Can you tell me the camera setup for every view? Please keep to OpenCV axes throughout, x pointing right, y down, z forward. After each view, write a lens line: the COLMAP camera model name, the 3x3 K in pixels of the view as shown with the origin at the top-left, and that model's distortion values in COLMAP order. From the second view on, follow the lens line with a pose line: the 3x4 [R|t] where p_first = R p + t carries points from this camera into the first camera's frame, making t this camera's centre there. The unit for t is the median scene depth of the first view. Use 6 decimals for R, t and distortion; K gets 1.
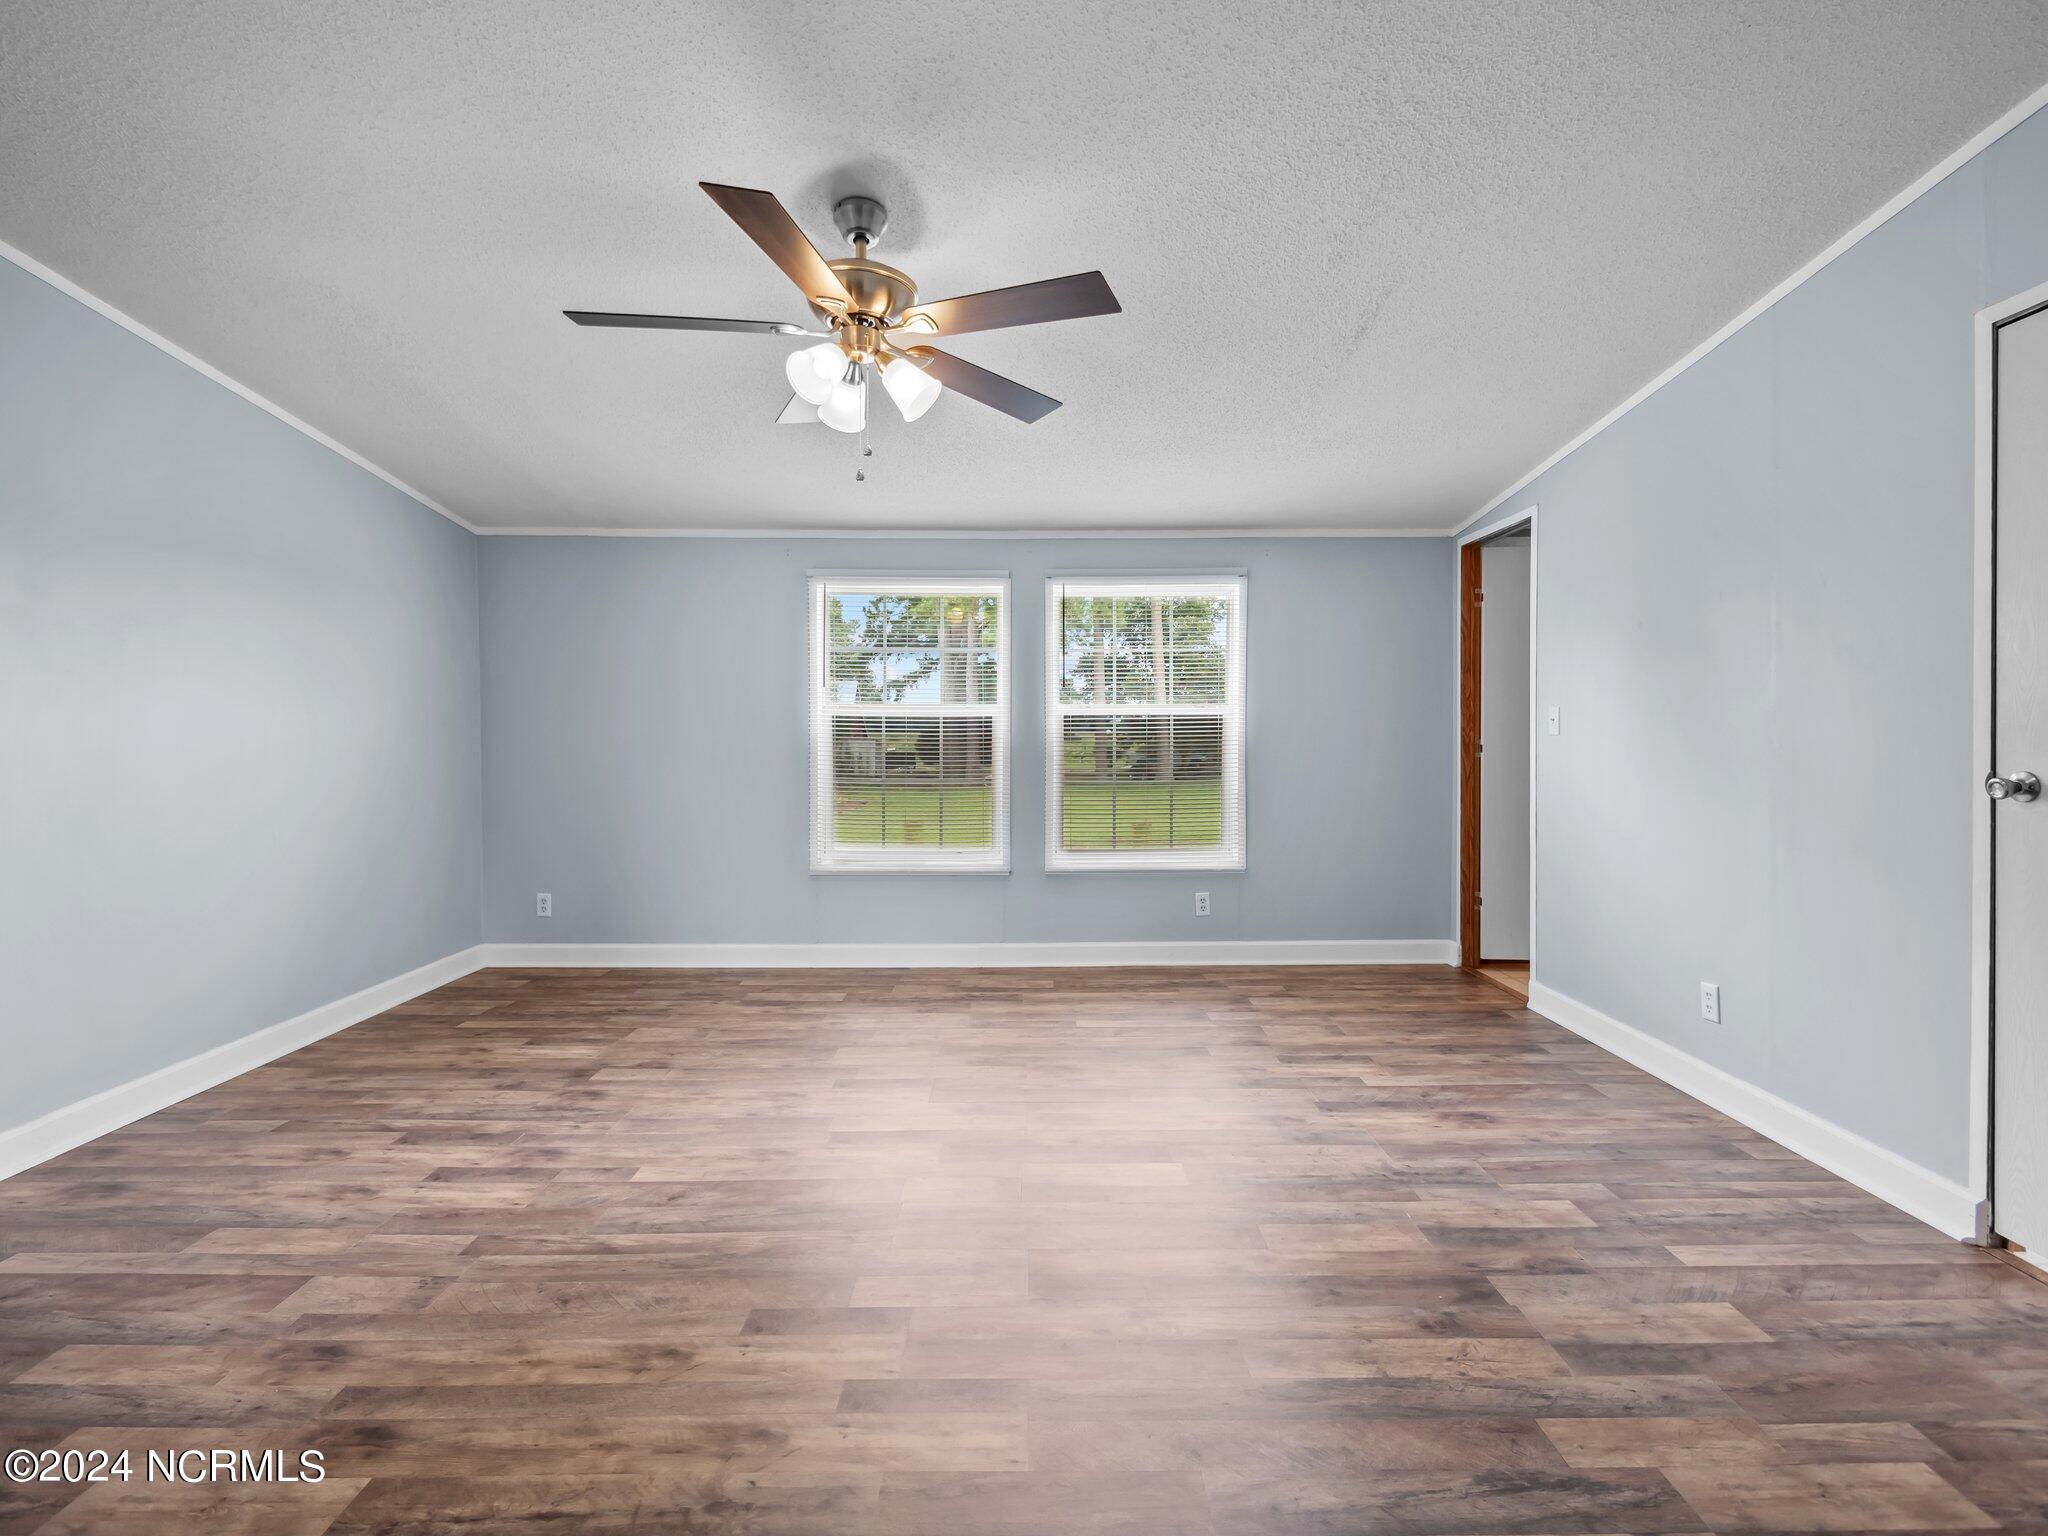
lens RADIAL K [[925.8, 0, 1033.5], [0, 925.8, 754.0], [0, 0, 1]] dist [0.000228, -0.000730]
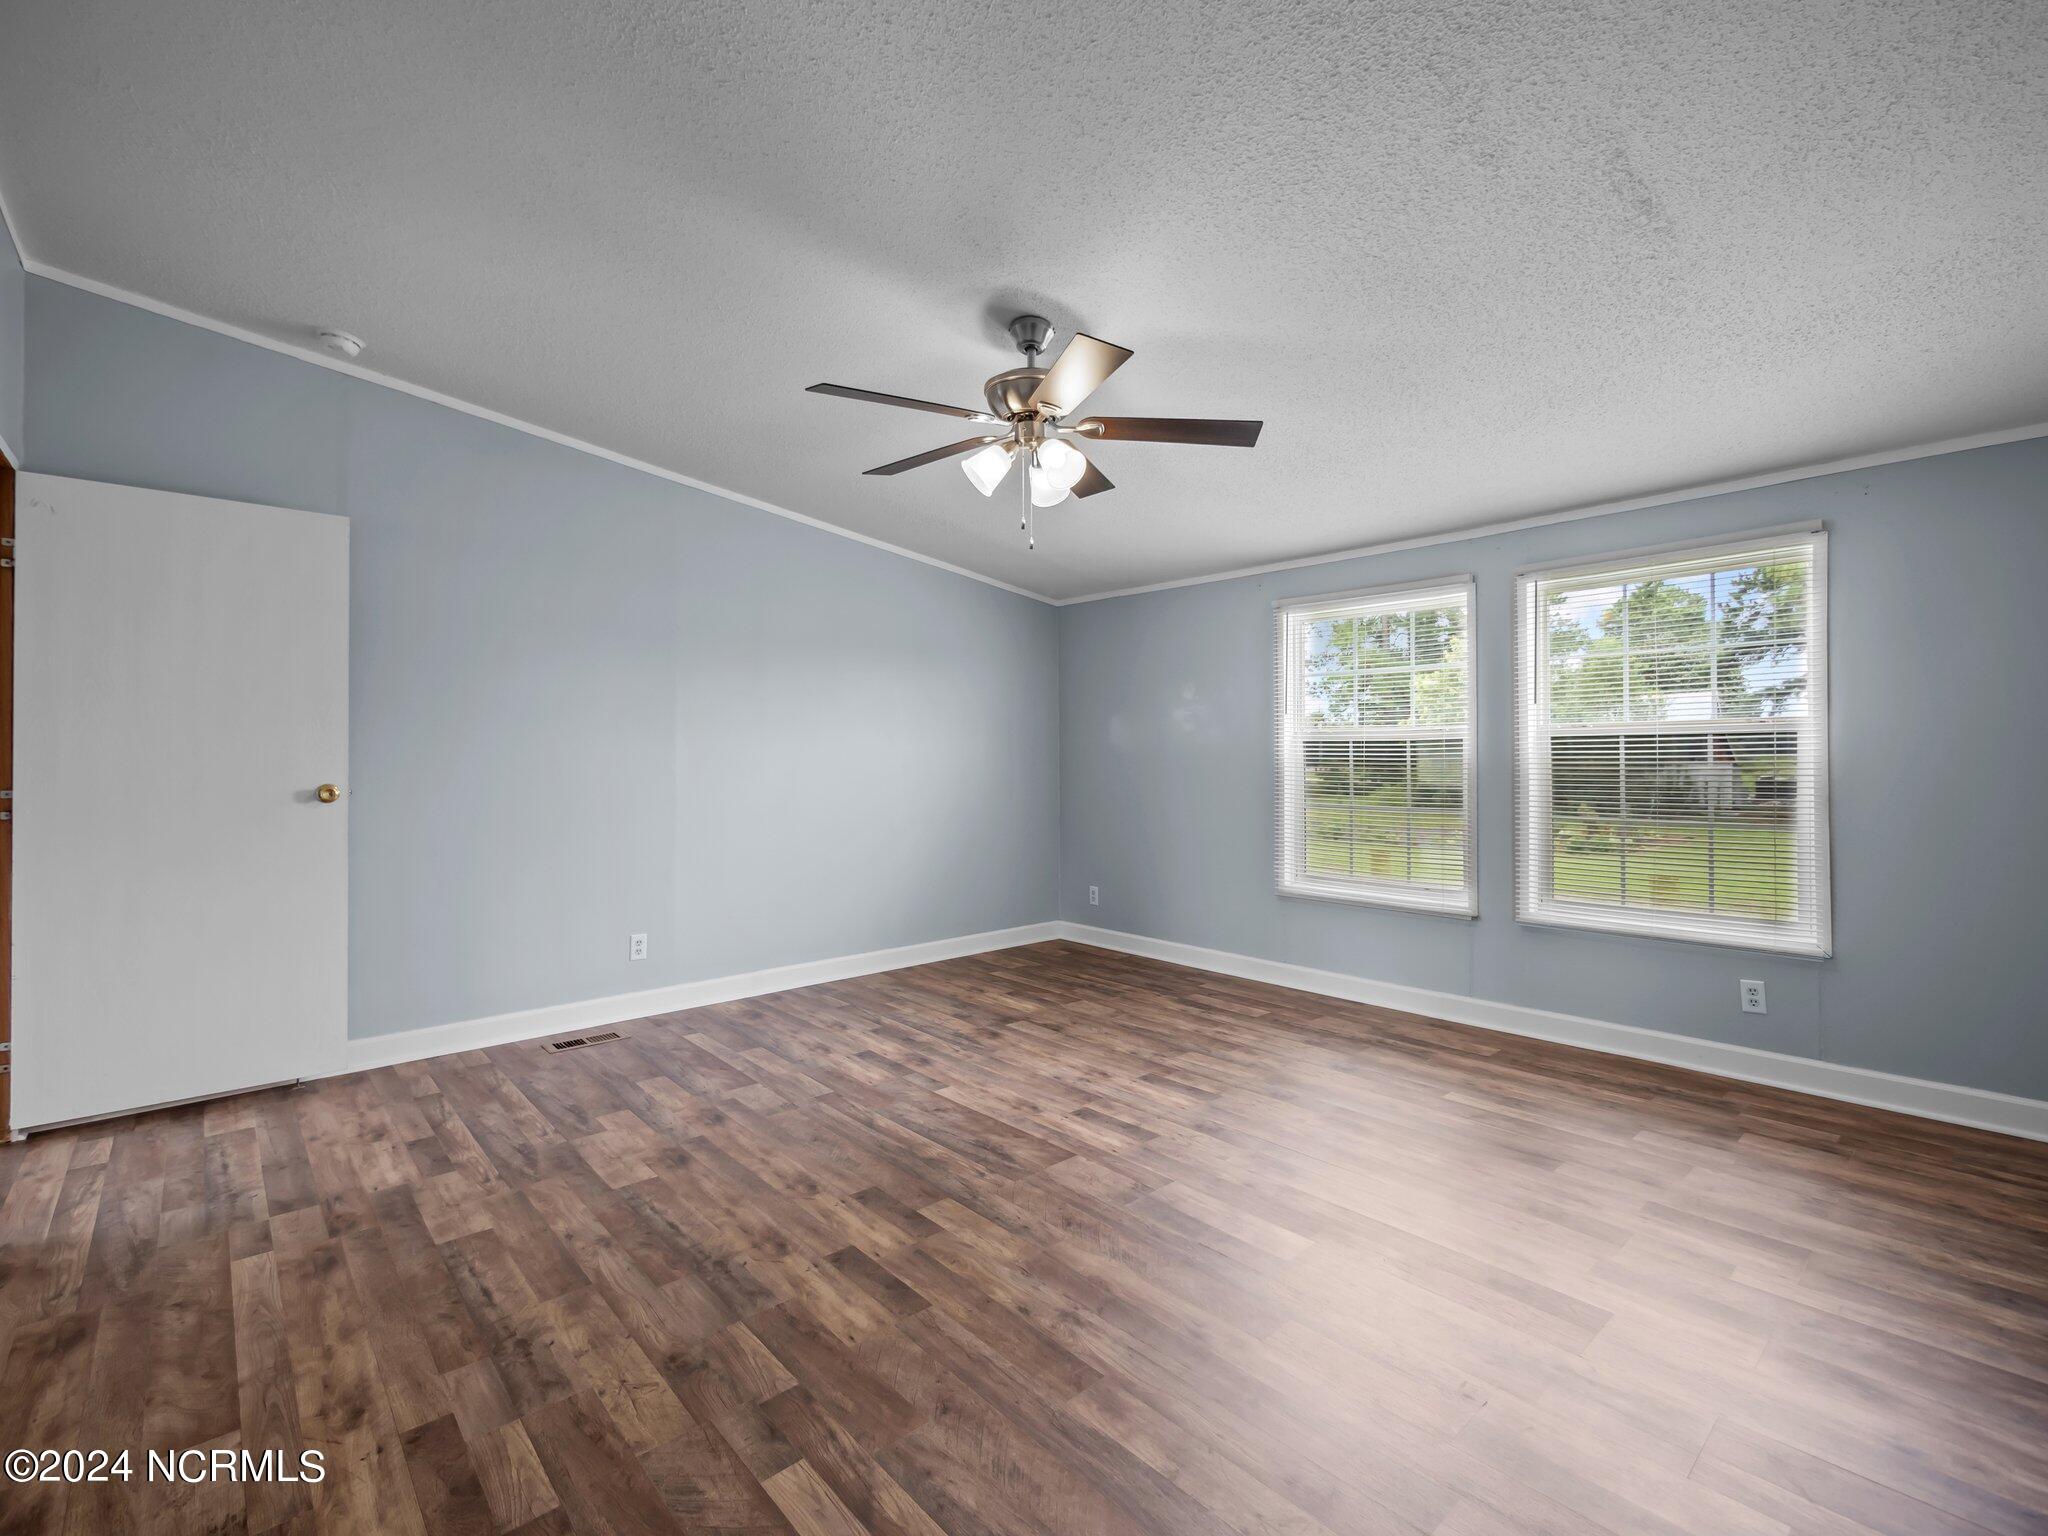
lens RADIAL K [[925.8, 0, 1033.5], [0, 925.8, 754.0], [0, 0, 1]] dist [0.000228, -0.000730]
pose [[0.664589, -0.003546, -0.747200, 0.549322], [-0.015103, 0.999721, -0.018177, -0.006280], [0.747056, 0.023365, 0.664350, 0.164997]]
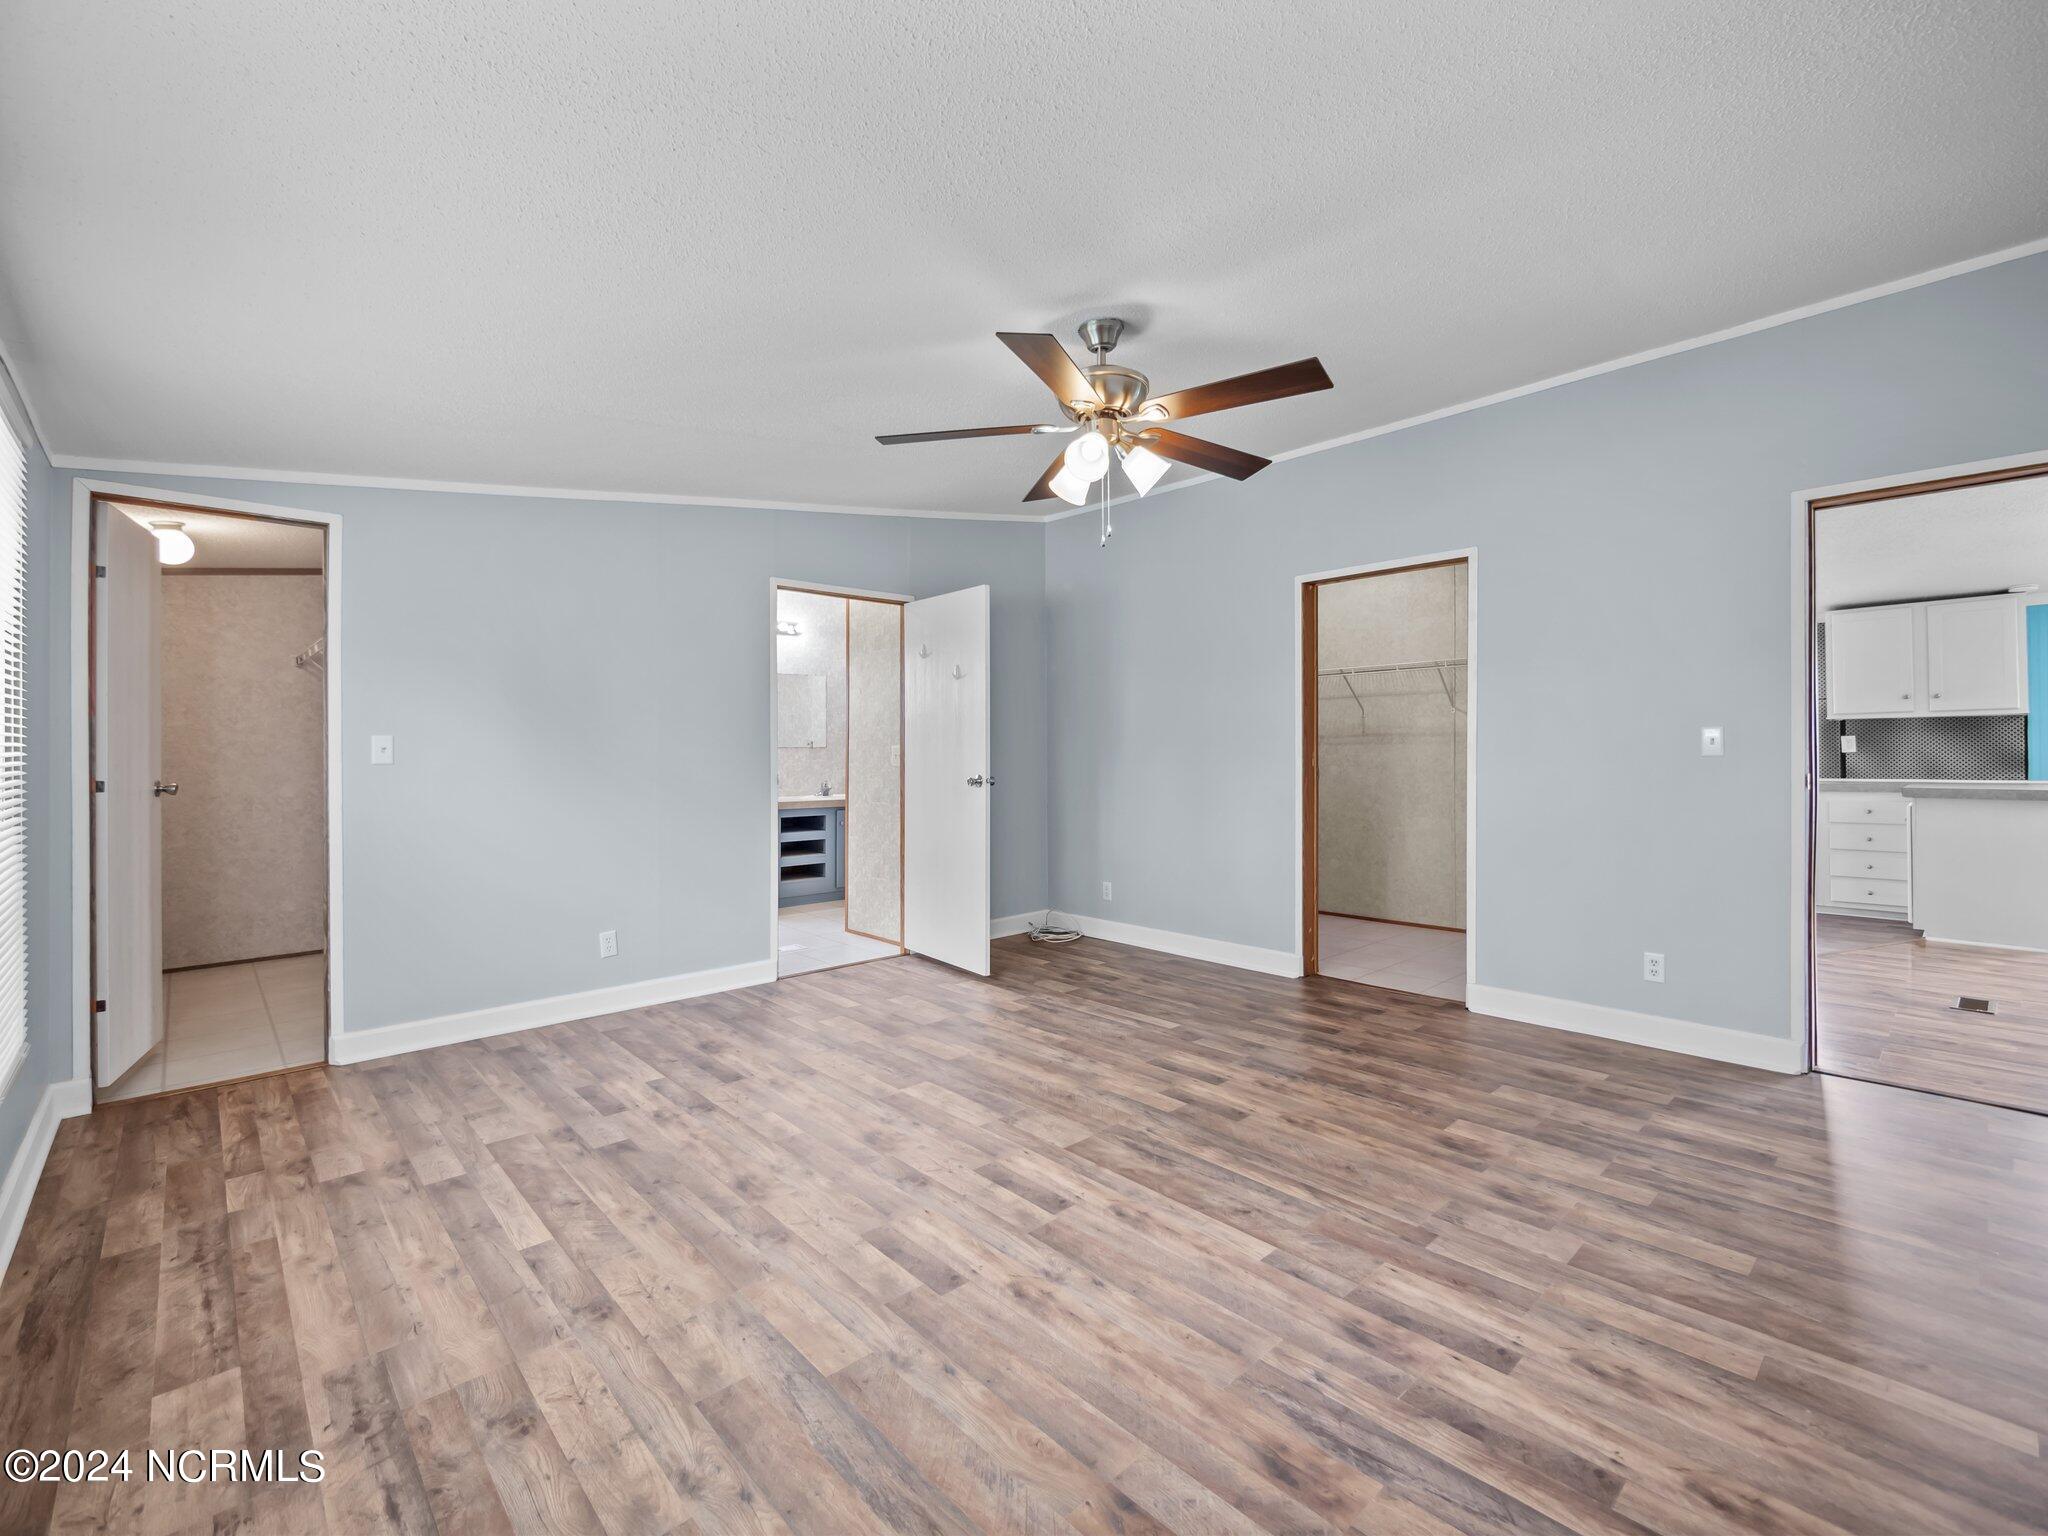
lens RADIAL K [[898.8, 0, 1034.8], [0, 898.8, 753.0], [0, 0, 1]] dist [-0.000203, -0.000681]
pose [[-0.678259, 0.006633, 0.734793, -0.761355], [0.025468, 0.999571, 0.014485, -0.036394], [-0.734382, 0.028539, -0.678137, 1.444521]]
